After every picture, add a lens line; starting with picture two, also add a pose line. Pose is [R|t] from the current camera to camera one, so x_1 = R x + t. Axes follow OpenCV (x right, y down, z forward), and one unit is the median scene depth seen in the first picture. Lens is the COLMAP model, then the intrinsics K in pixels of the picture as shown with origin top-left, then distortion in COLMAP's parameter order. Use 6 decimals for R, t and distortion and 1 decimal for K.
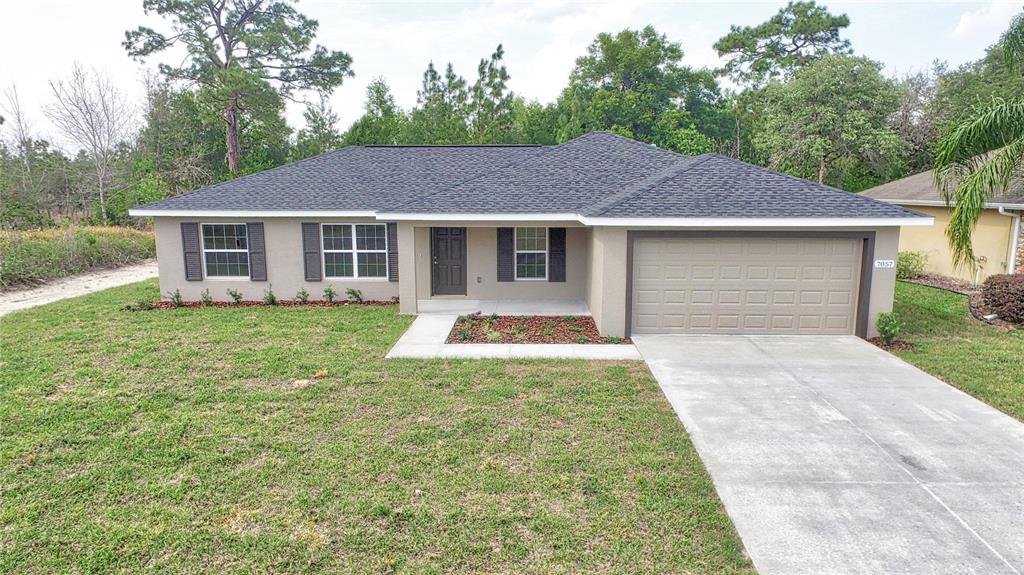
lens RADIAL K [[649.2, 0, 534.4], [0, 649.2, 286.9], [0, 0, 1]] dist [0.000701, 0.001197]
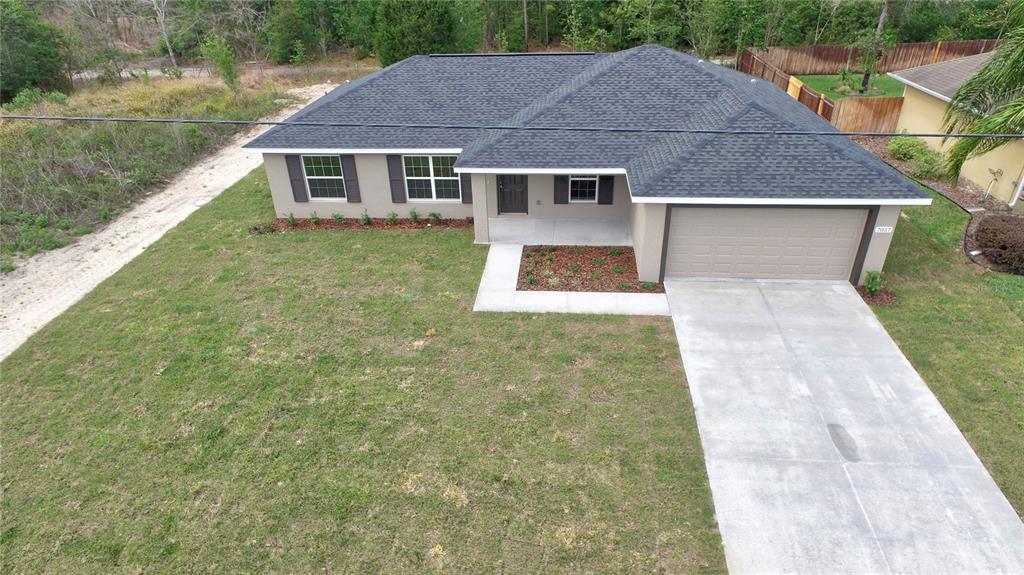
lens RADIAL K [[649.2, 0, 534.4], [0, 649.2, 286.9], [0, 0, 1]] dist [0.000701, 0.001197]
pose [[0.998134, 0.019579, -0.057834, -0.027816], [0.003356, 0.928172, 0.372136, -0.387694], [0.060966, -0.371636, 0.926375, -0.180741]]
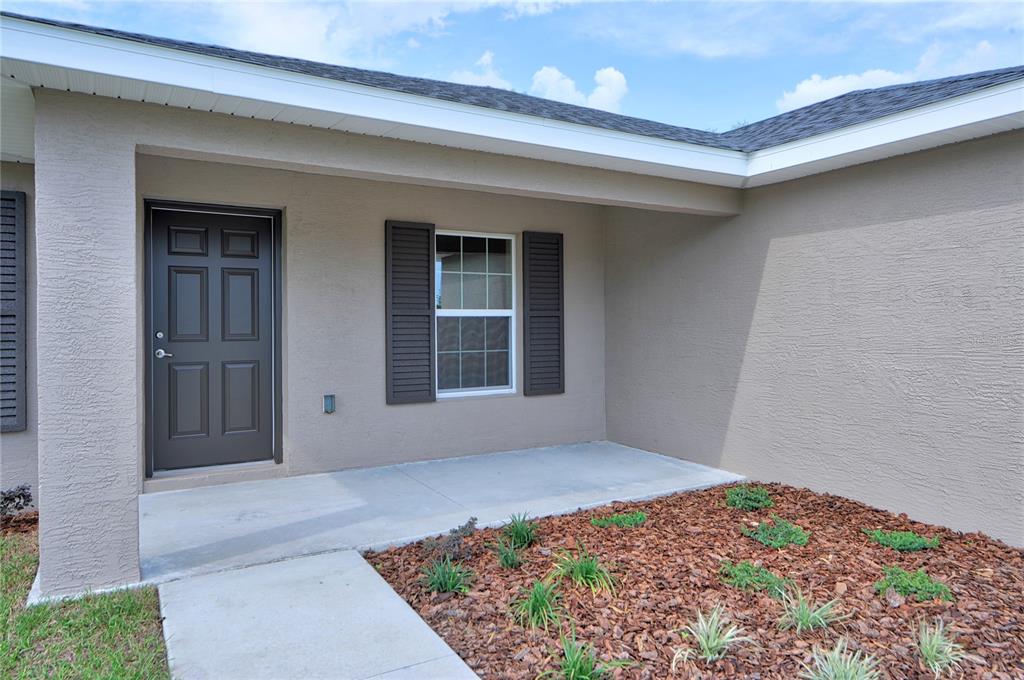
lens RADIAL K [[655.7, 0, 512.0], [0, 655.7, 340.0], [0, 0, 1]] dist [0.000386, 0.000229]
pose [[0.844250, -0.014193, 0.535761, -0.222829], [0.091655, 0.988746, -0.118237, 0.004170], [-0.528054, 0.148927, 0.836050, 0.889314]]
